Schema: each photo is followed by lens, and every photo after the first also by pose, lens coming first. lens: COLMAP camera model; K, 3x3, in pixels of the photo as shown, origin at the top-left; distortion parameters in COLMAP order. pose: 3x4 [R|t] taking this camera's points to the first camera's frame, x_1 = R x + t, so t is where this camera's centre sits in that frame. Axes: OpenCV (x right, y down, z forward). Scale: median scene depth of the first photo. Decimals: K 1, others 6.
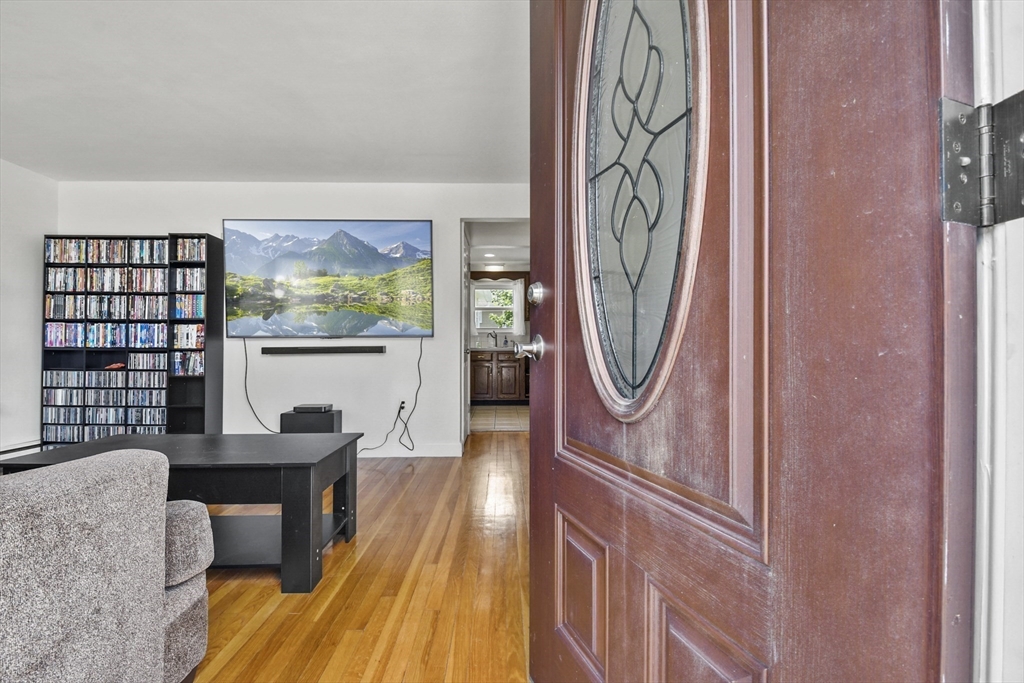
lens RADIAL K [[441.8, 0, 509.2], [0, 441.8, 346.4], [0, 0, 1]] dist [0.023438, -0.022103]
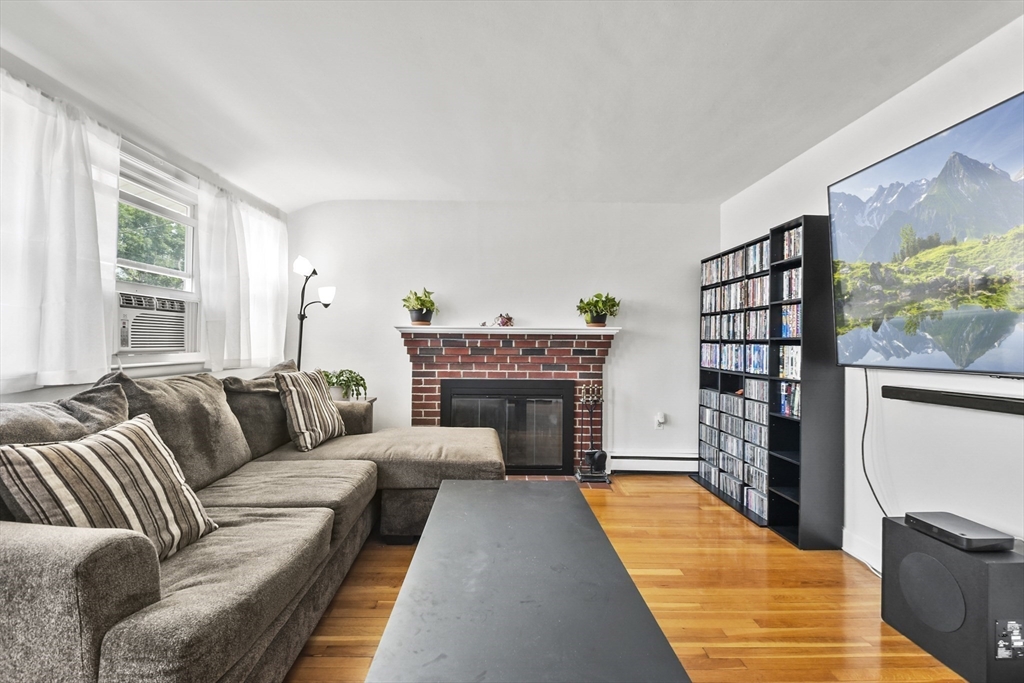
lens RADIAL K [[446.1, 0, 510.1], [0, 446.1, 337.9], [0, 0, 1]] dist [0.026657, -0.020317]
pose [[-0.013025, -0.010366, -0.999861, 0.025021], [-0.005309, 0.999933, -0.010298, -0.052872], [0.999901, 0.005174, -0.013079, 0.551083]]
